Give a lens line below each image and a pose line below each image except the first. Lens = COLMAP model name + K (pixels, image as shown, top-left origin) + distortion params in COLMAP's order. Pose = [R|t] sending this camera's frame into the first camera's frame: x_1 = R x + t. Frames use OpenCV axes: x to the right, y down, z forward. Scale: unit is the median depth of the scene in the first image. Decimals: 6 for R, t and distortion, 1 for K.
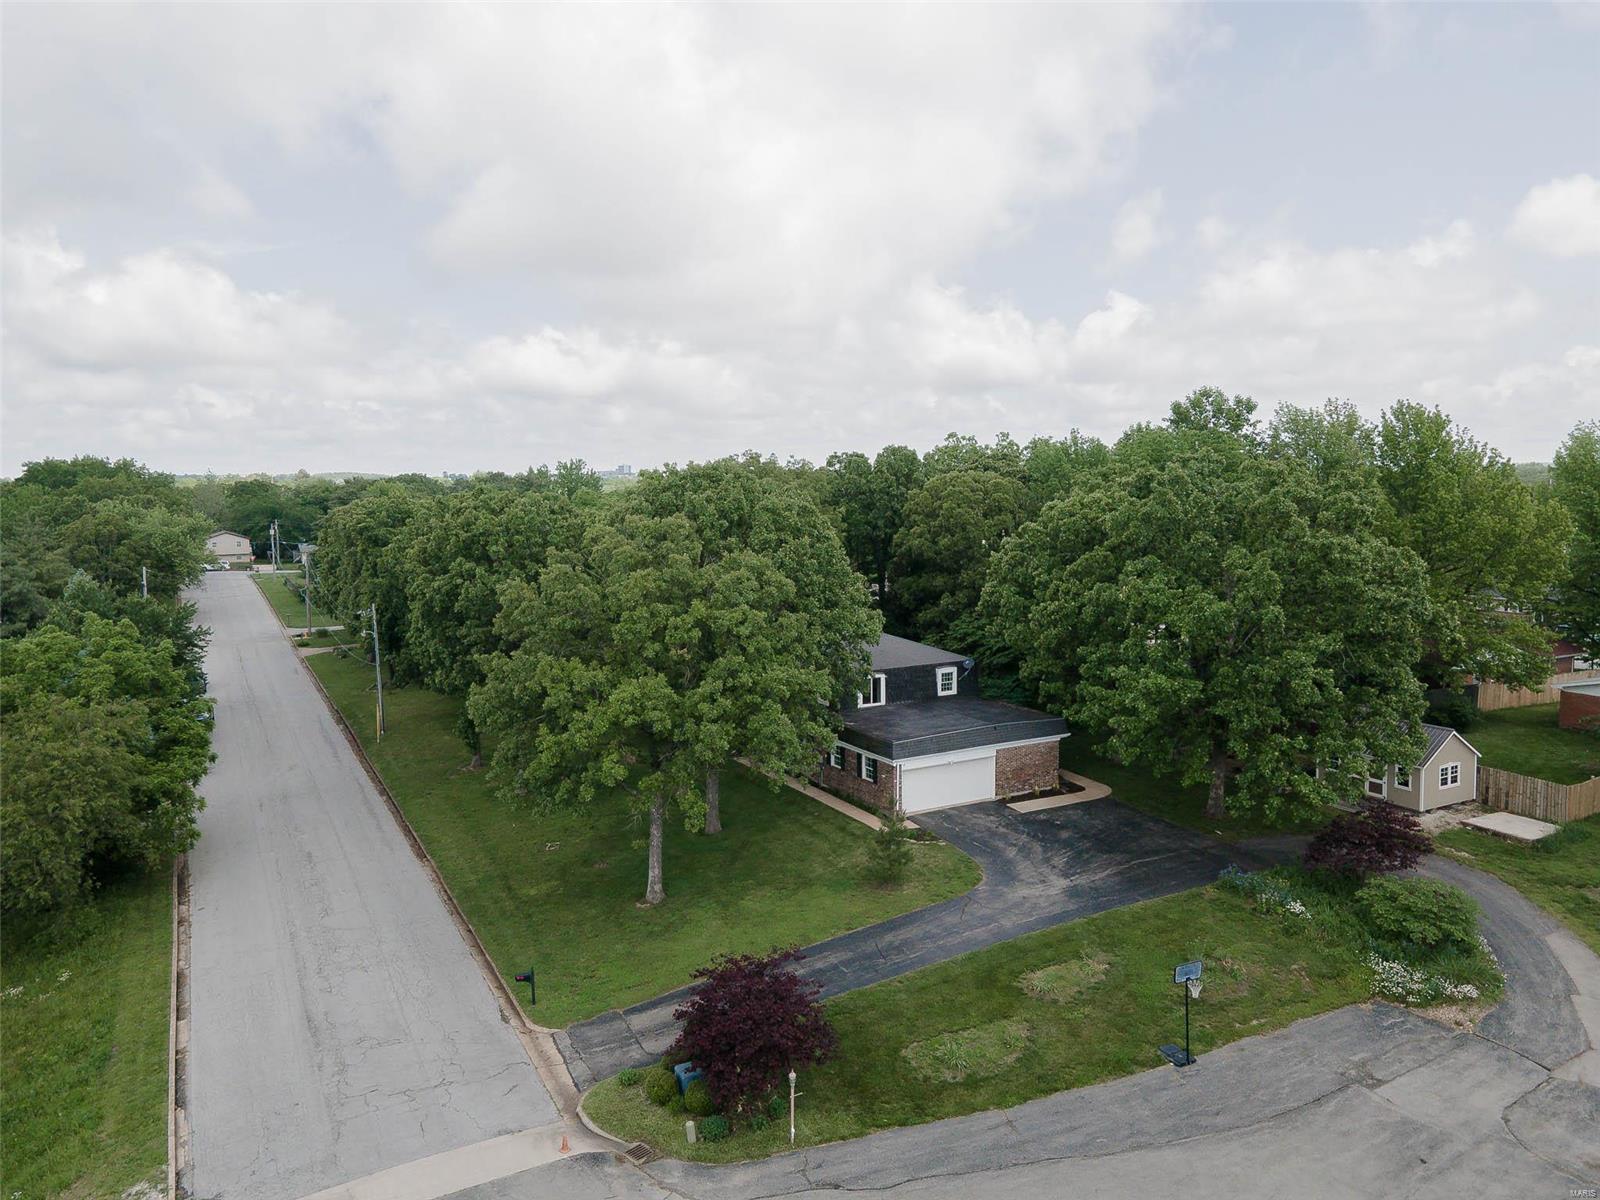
lens RADIAL K [[1173.7, 0, 808.1], [0, 1173.7, 588.2], [0, 0, 1]] dist [0.013797, 0.058940]
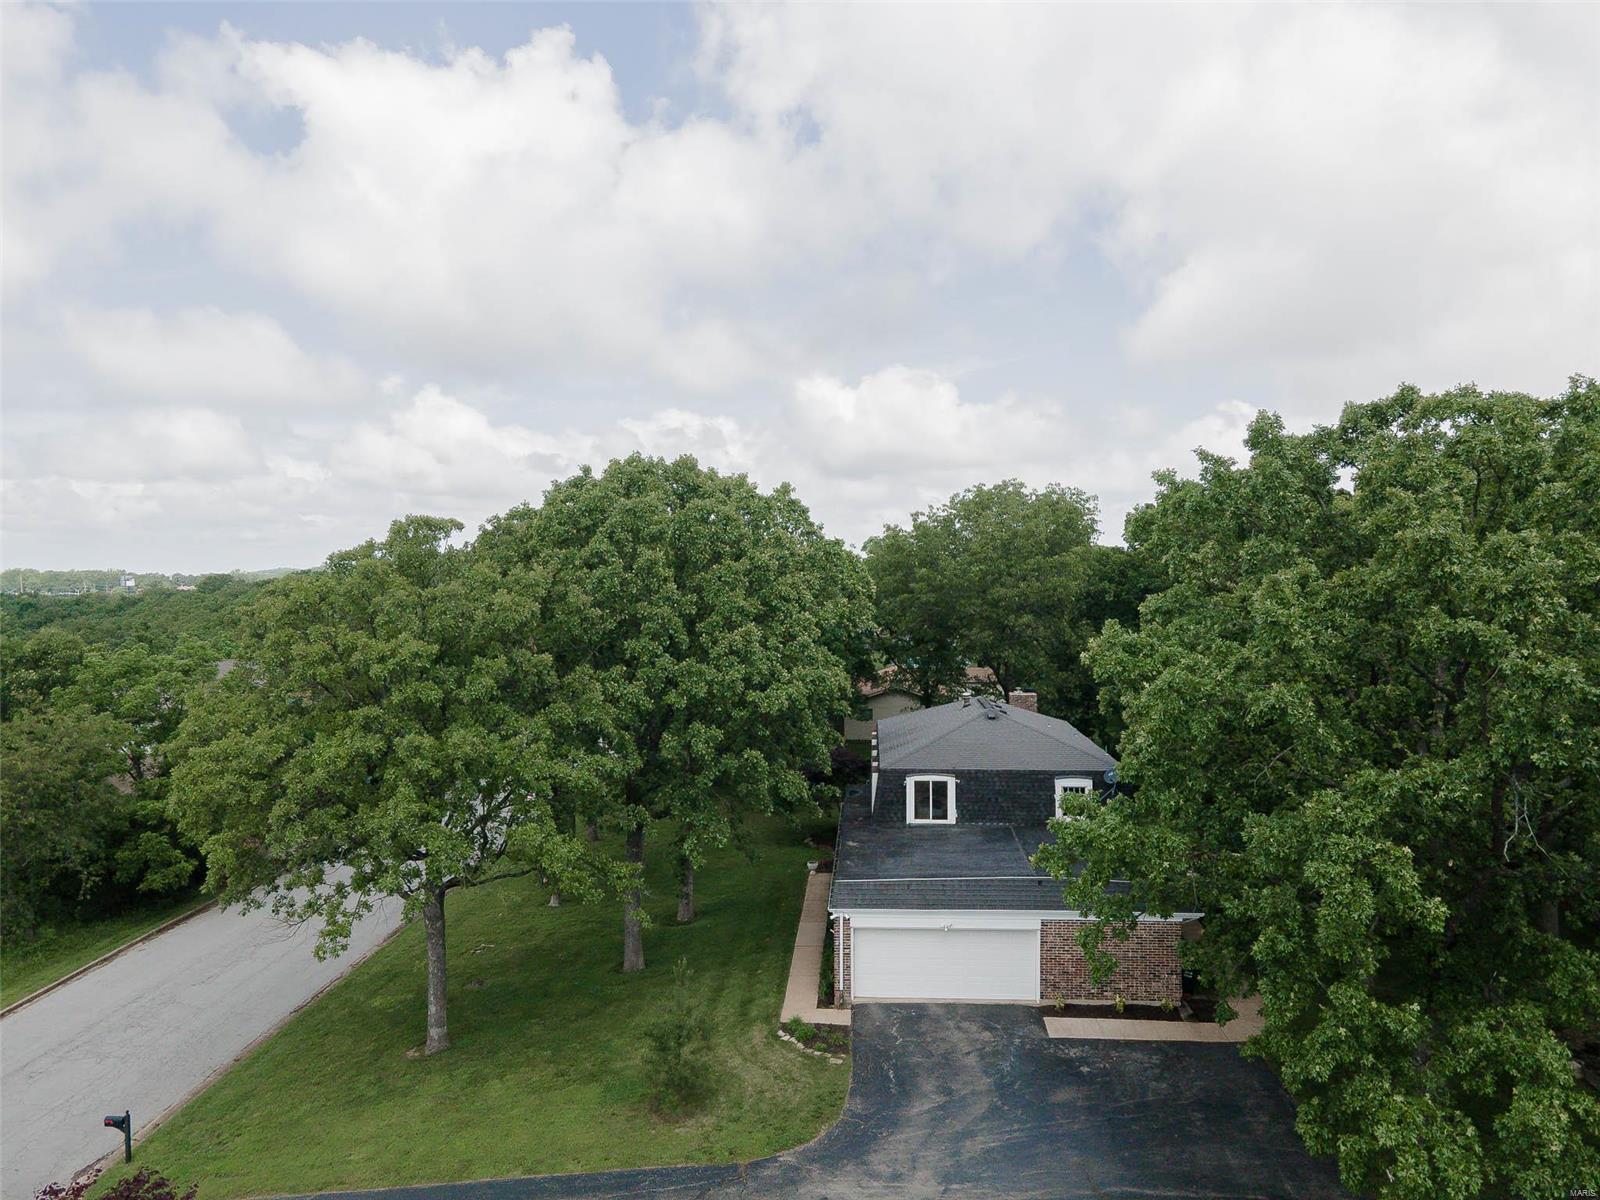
lens RADIAL K [[1173.7, 0, 808.1], [0, 1173.7, 588.2], [0, 0, 1]] dist [0.013797, 0.058940]
pose [[0.839441, 0.014341, -0.543262, 0.452732], [-0.056754, 0.996499, -0.061389, 0.015498], [0.540480, 0.082365, 0.837316, 0.497424]]
